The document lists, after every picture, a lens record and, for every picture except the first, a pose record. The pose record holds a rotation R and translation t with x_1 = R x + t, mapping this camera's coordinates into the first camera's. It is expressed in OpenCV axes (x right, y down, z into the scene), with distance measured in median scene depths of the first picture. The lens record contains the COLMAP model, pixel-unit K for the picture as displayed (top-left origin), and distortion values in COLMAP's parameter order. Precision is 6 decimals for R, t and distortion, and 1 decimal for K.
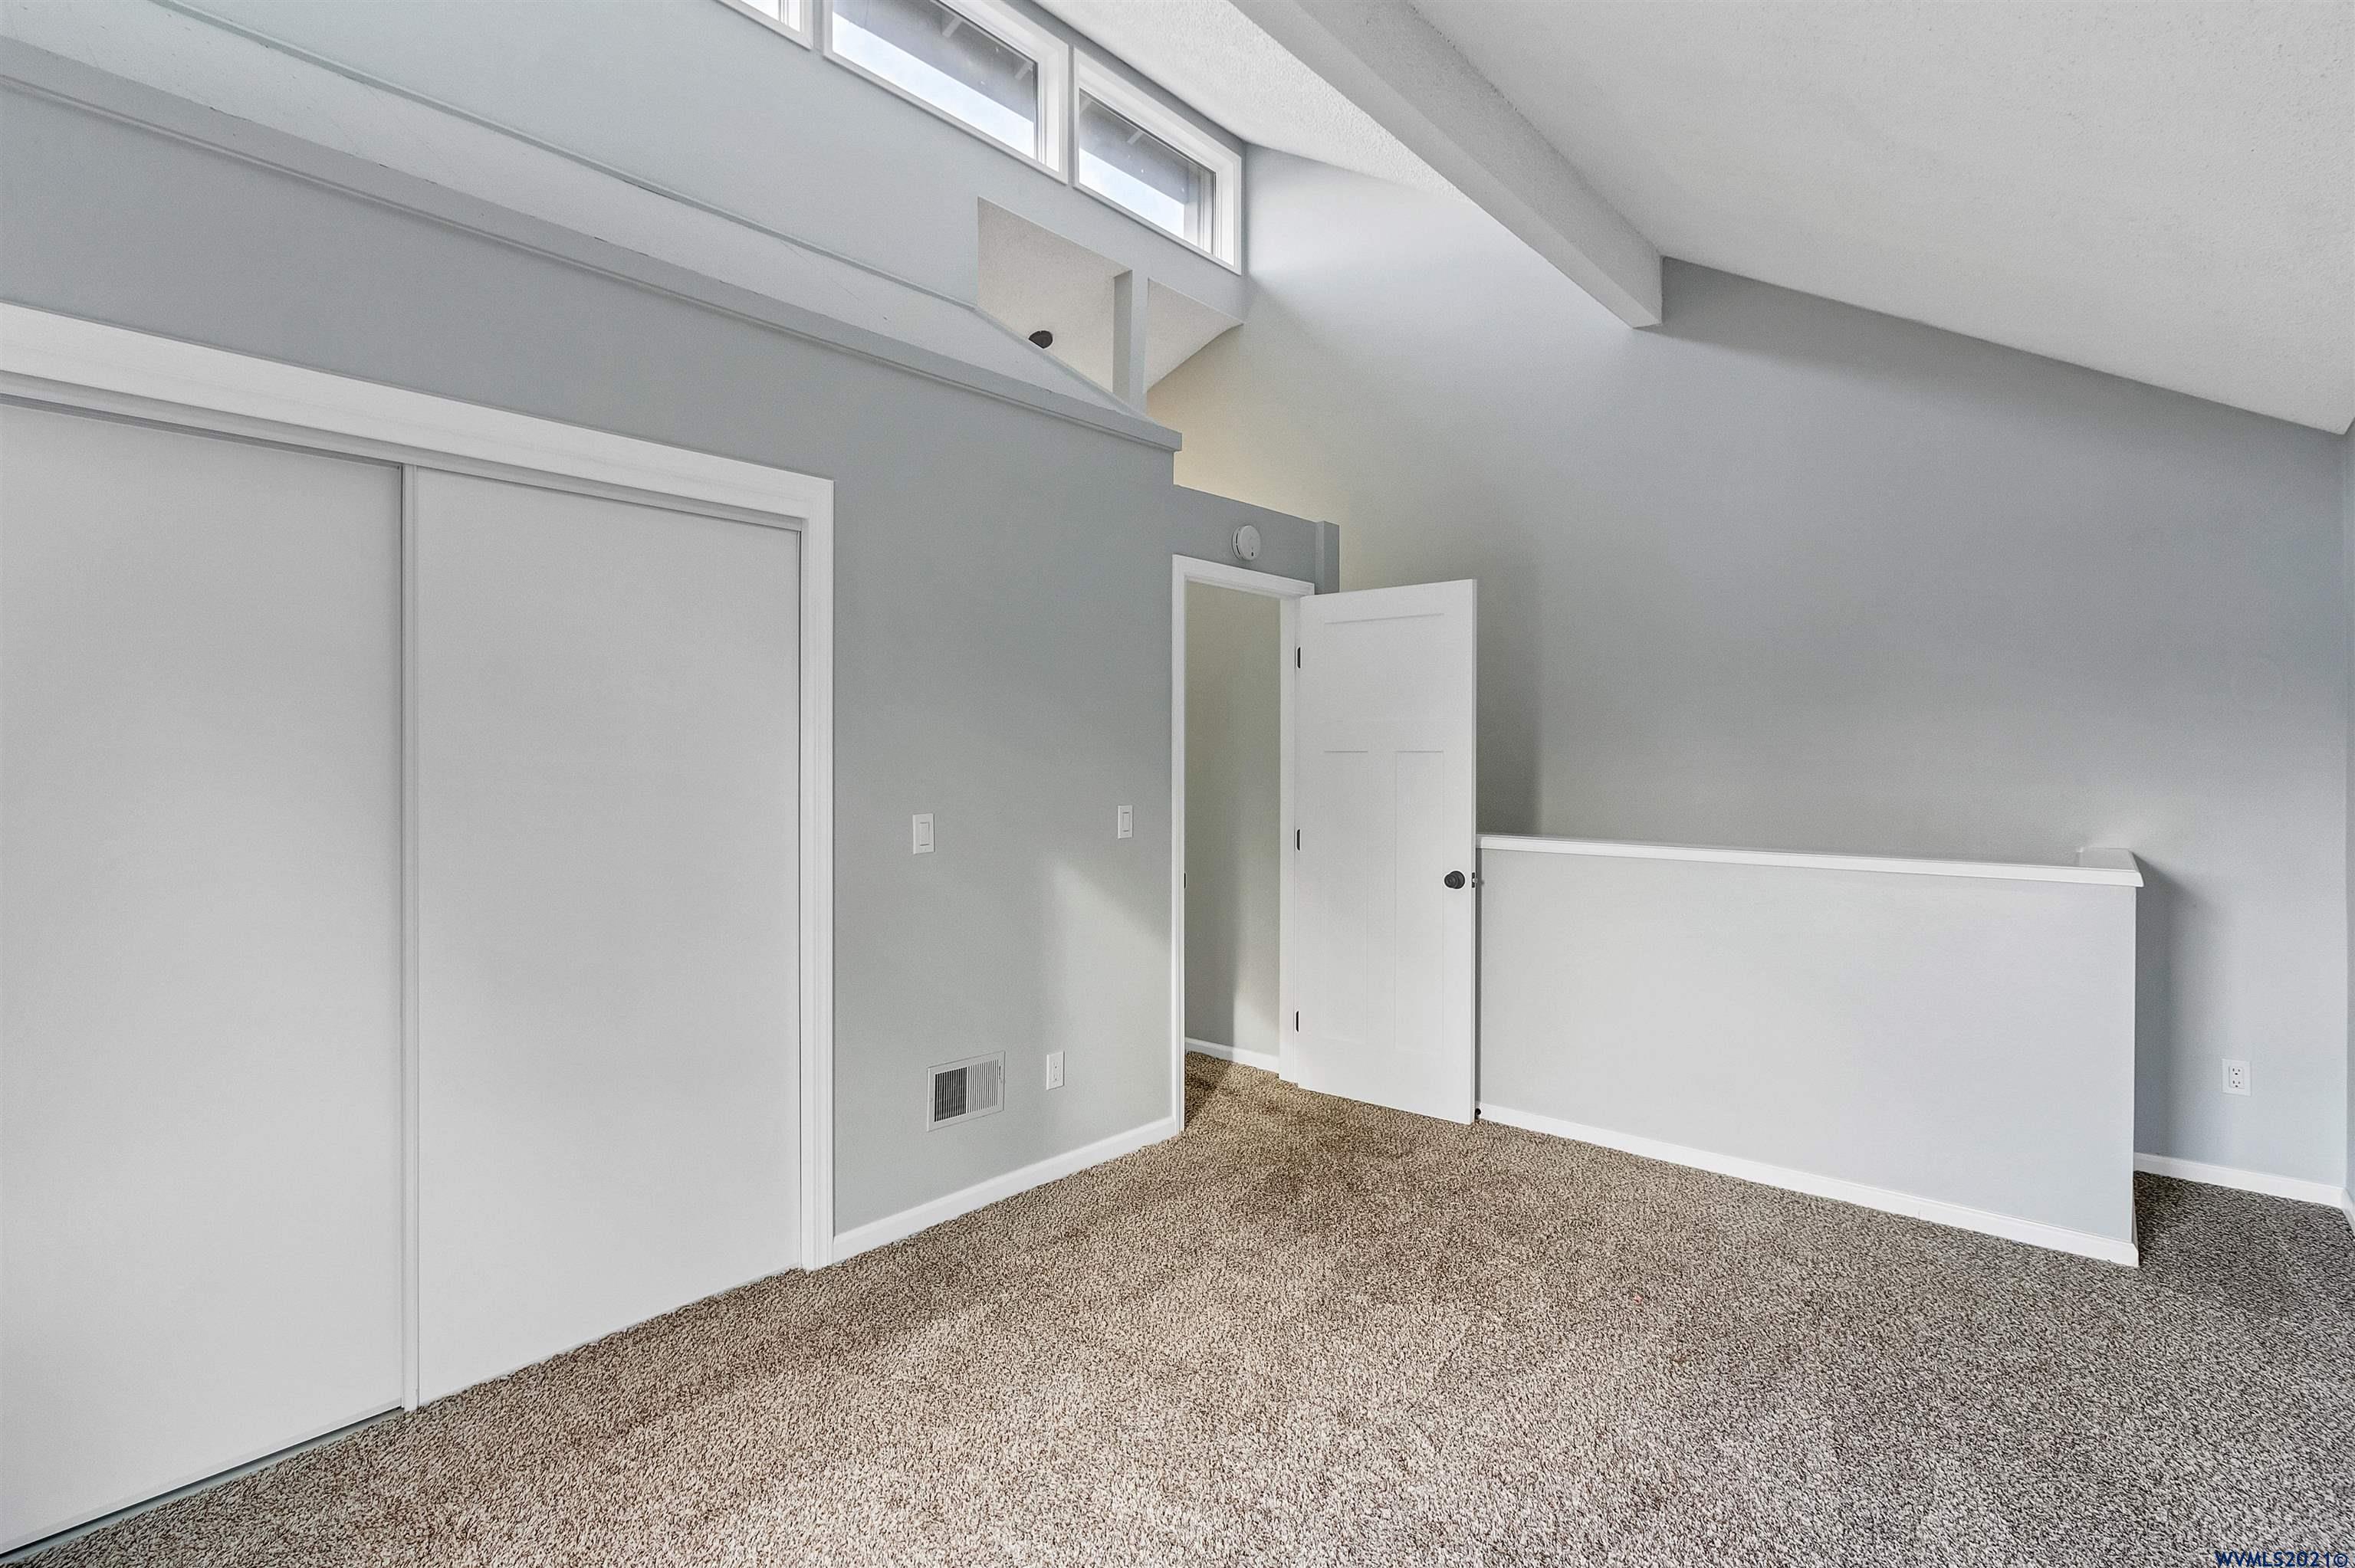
lens RADIAL K [[1124.2, 0, 1166.8], [0, 1124.2, 767.6], [0, 0, 1]] dist [0.002444, 0.000721]
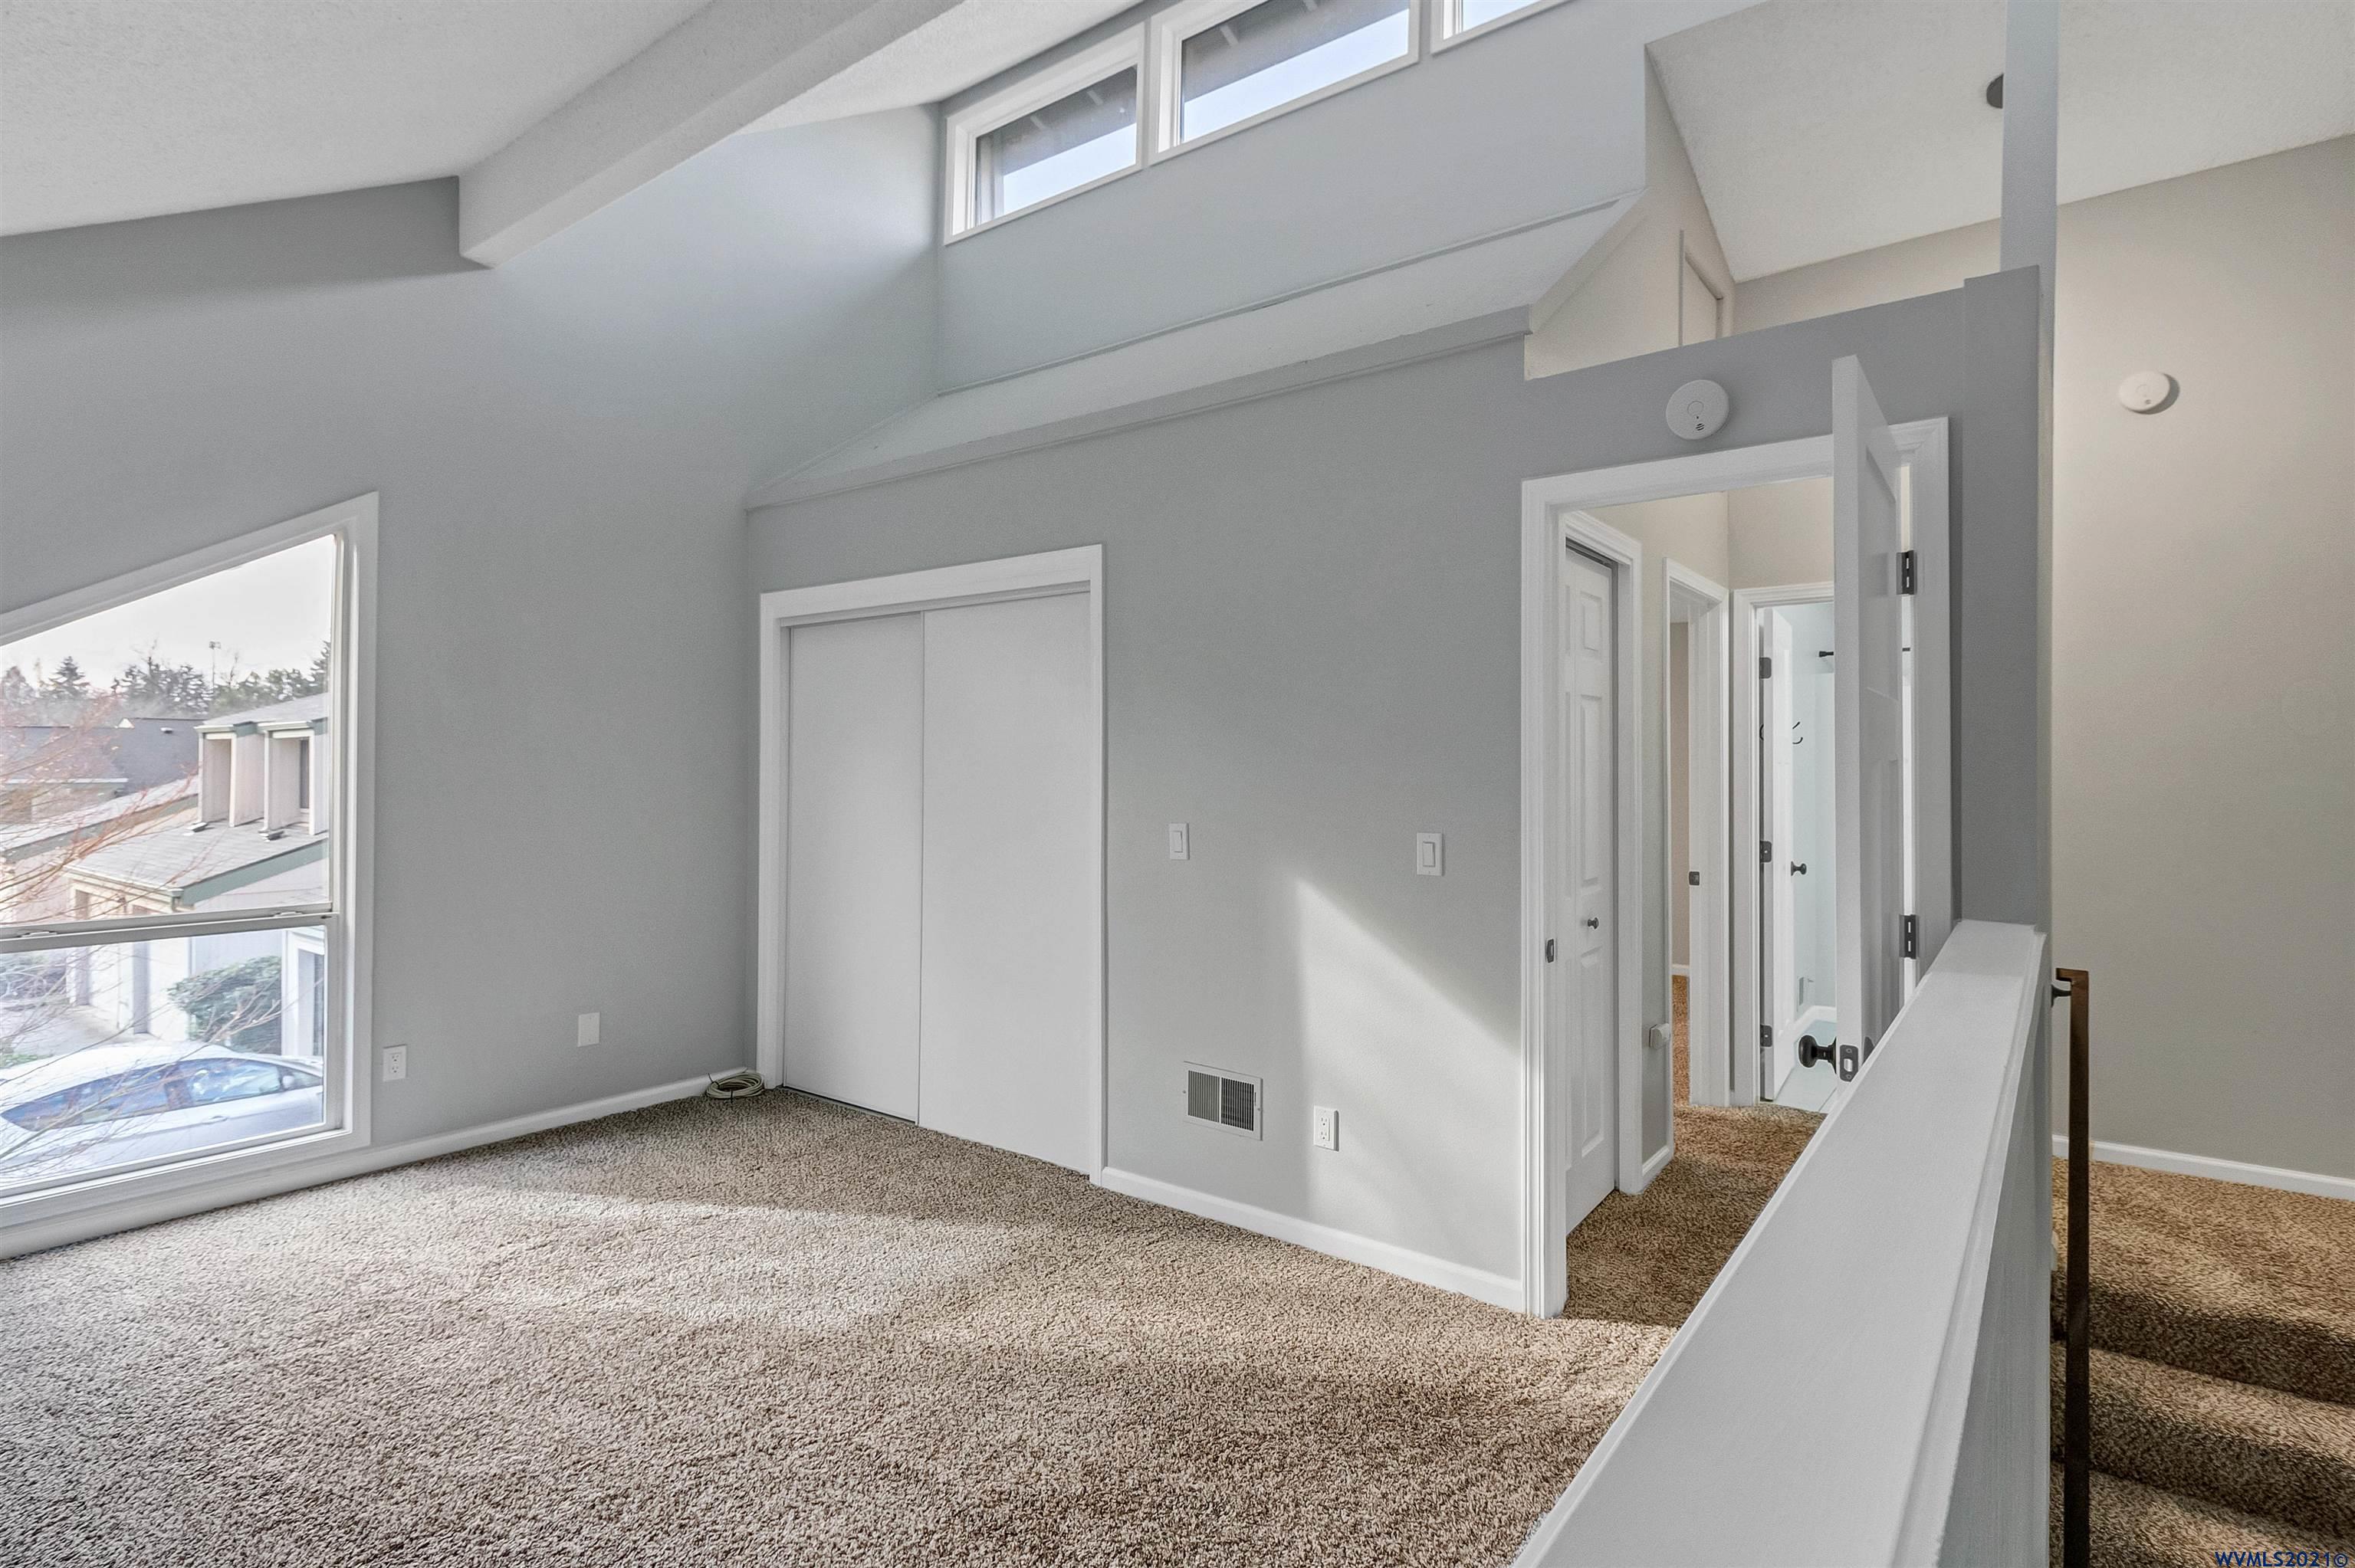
lens RADIAL K [[1137.7, 0, 1179.4], [0, 1137.7, 762.0], [0, 0, 1]] dist [0.000932, 0.000279]
pose [[0.073325, -0.003686, -0.997301, 0.852740], [-0.009722, 0.999943, -0.004411, -0.011652], [0.997261, 0.010020, 0.073285, 0.901528]]
